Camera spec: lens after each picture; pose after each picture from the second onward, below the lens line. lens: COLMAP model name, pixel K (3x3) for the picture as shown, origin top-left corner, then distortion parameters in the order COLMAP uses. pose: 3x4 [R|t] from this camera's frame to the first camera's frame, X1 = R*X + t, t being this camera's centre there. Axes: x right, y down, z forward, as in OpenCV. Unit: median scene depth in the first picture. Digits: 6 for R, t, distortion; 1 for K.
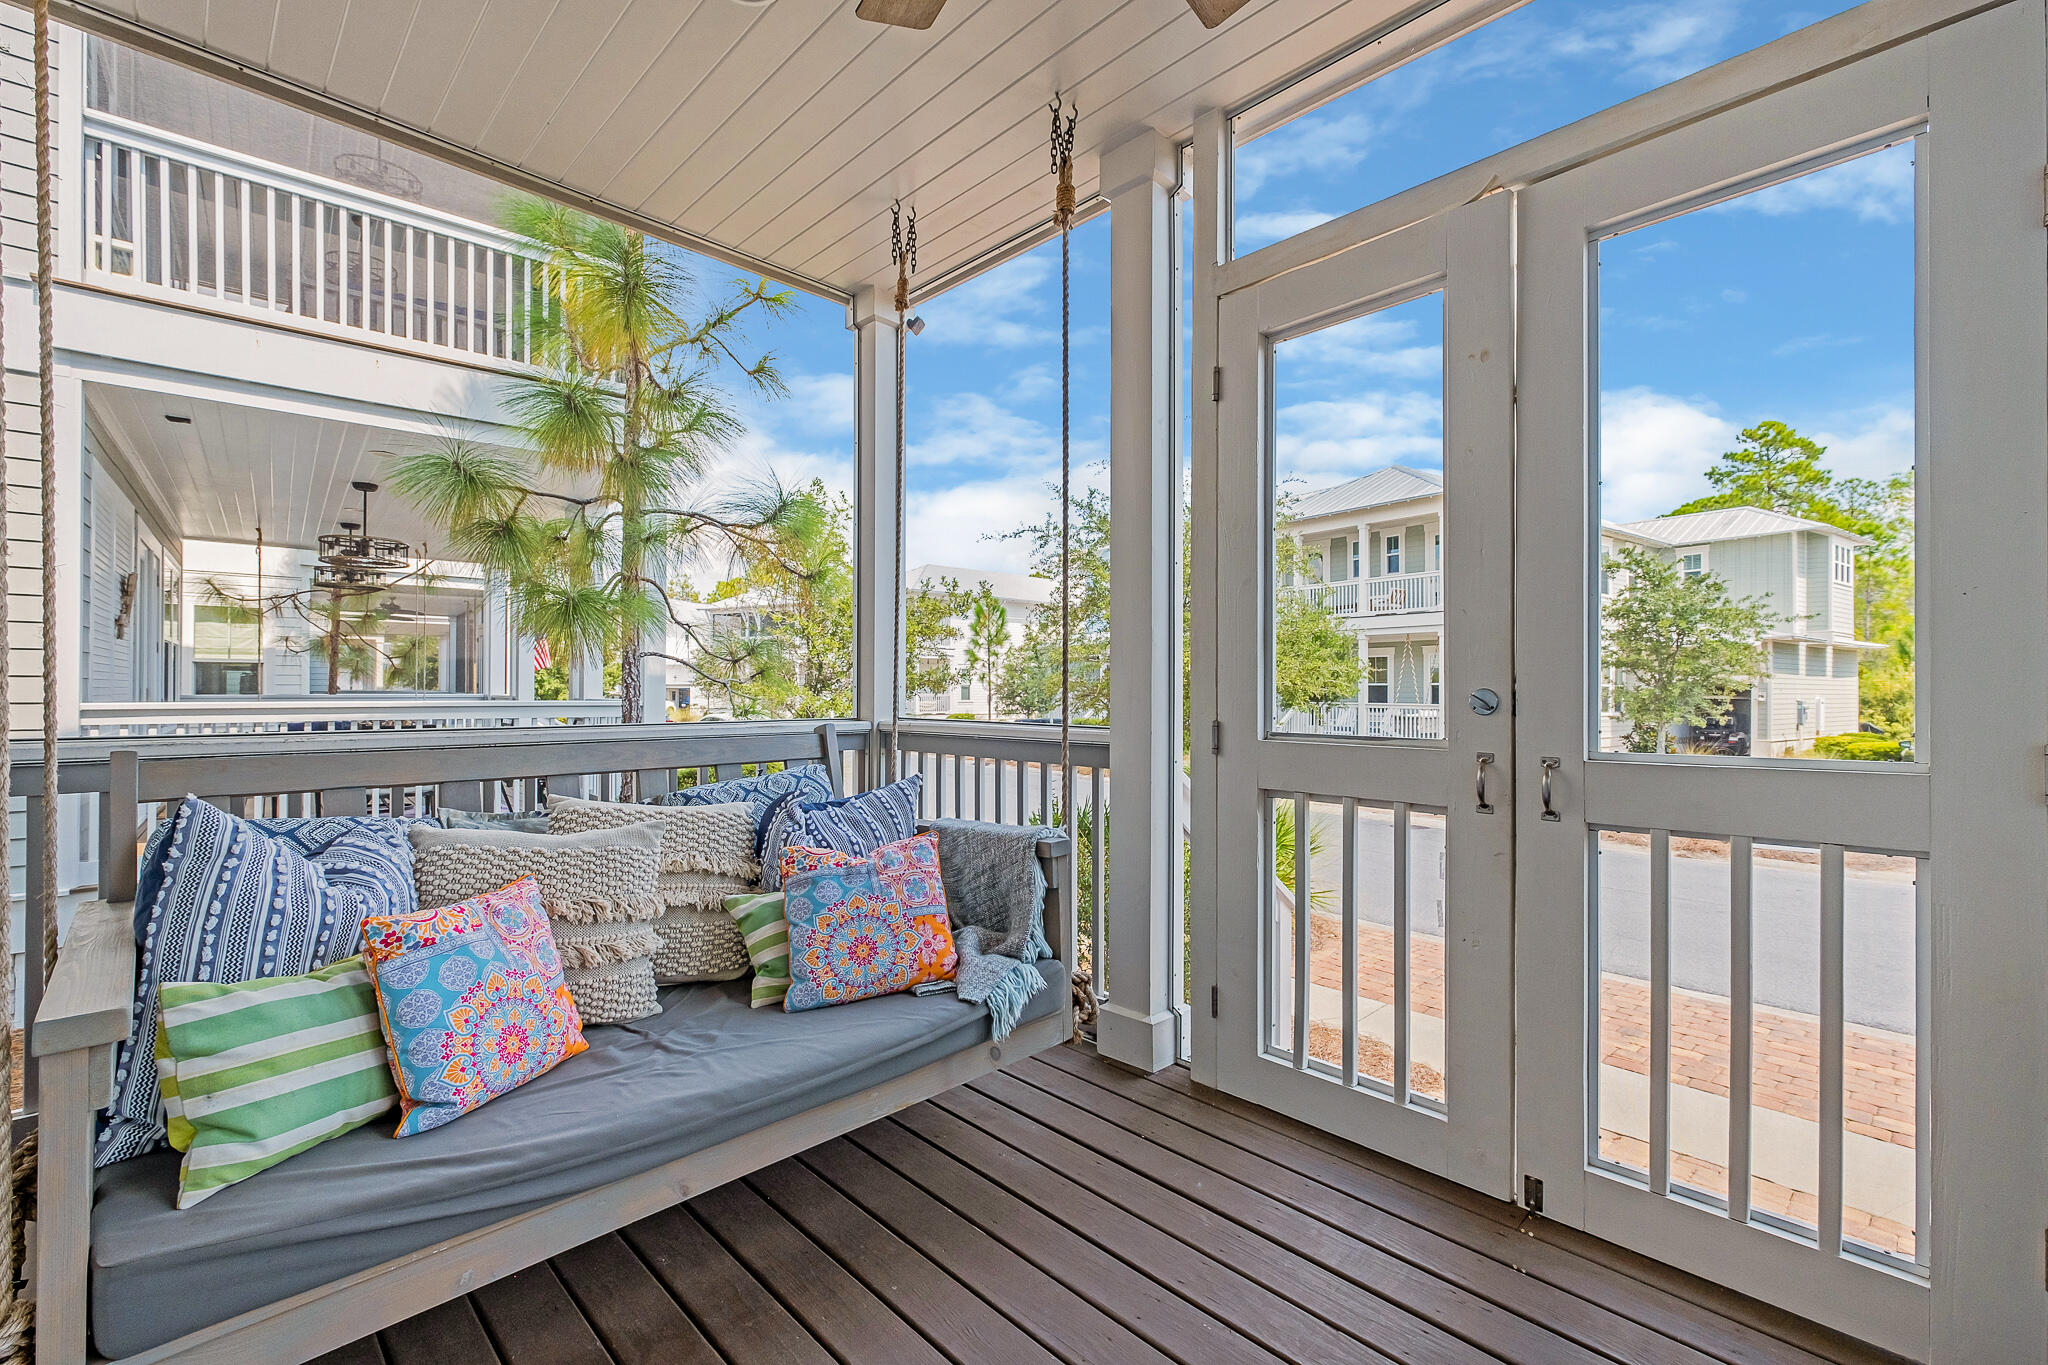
lens RADIAL K [[899.0, 0, 1025.2], [0, 899.0, 687.1], [0, 0, 1]] dist [-0.005474, 0.000893]
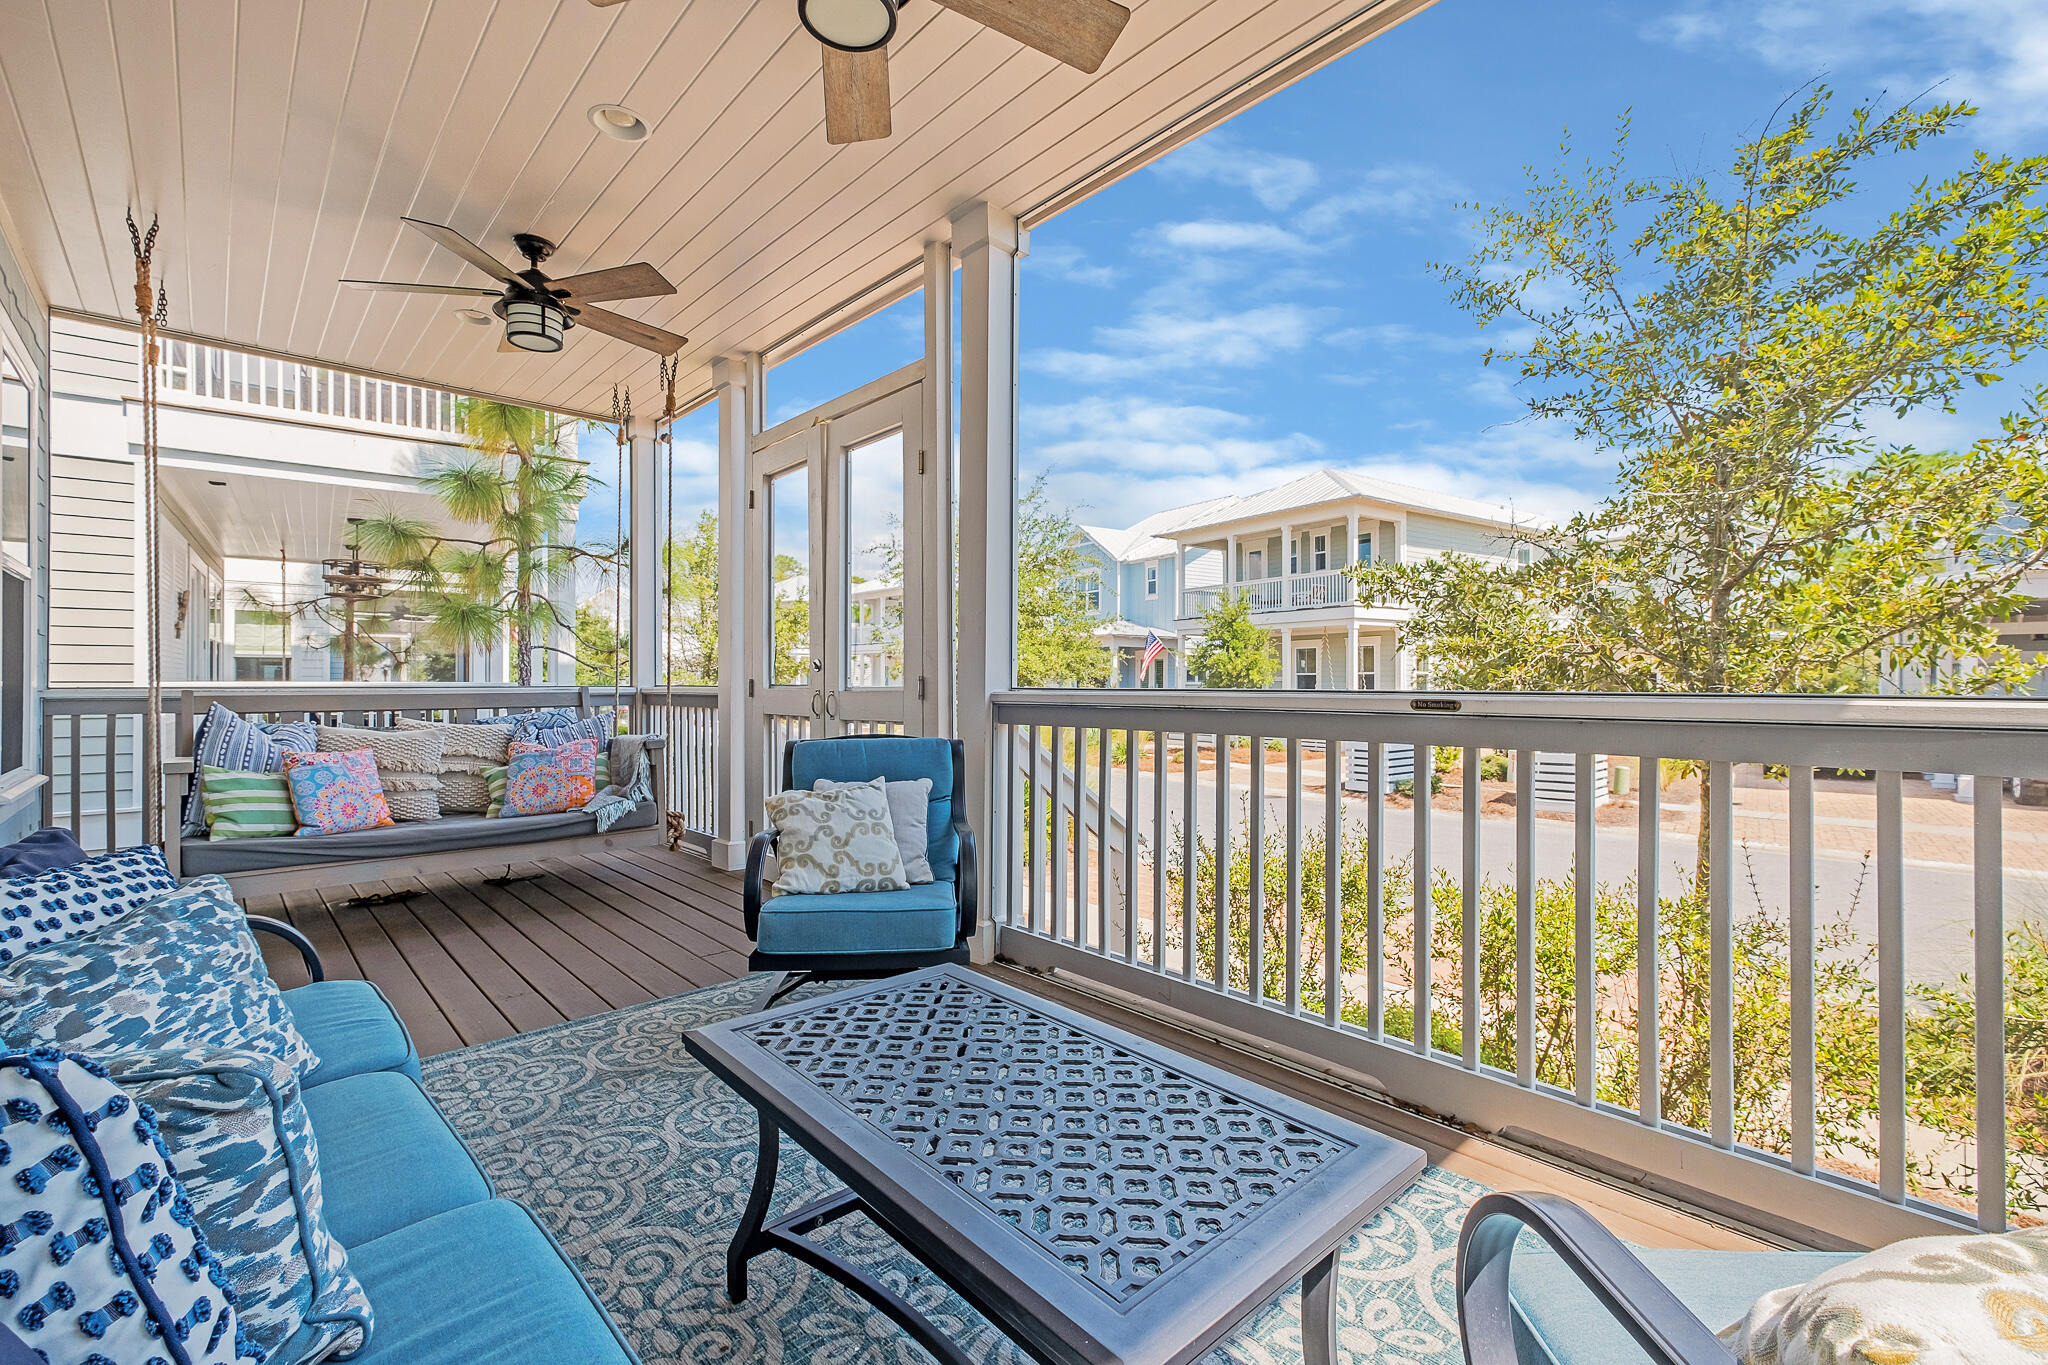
lens RADIAL K [[899.0, 0, 1023.3], [0, 899.0, 677.1], [0, 0, 1]] dist [-0.005474, 0.000893]
pose [[0.999554, -0.004457, -0.029539, 0.419315], [0.004334, 0.999982, -0.004249, 0.021934], [0.029557, 0.004119, 0.999555, -0.429860]]
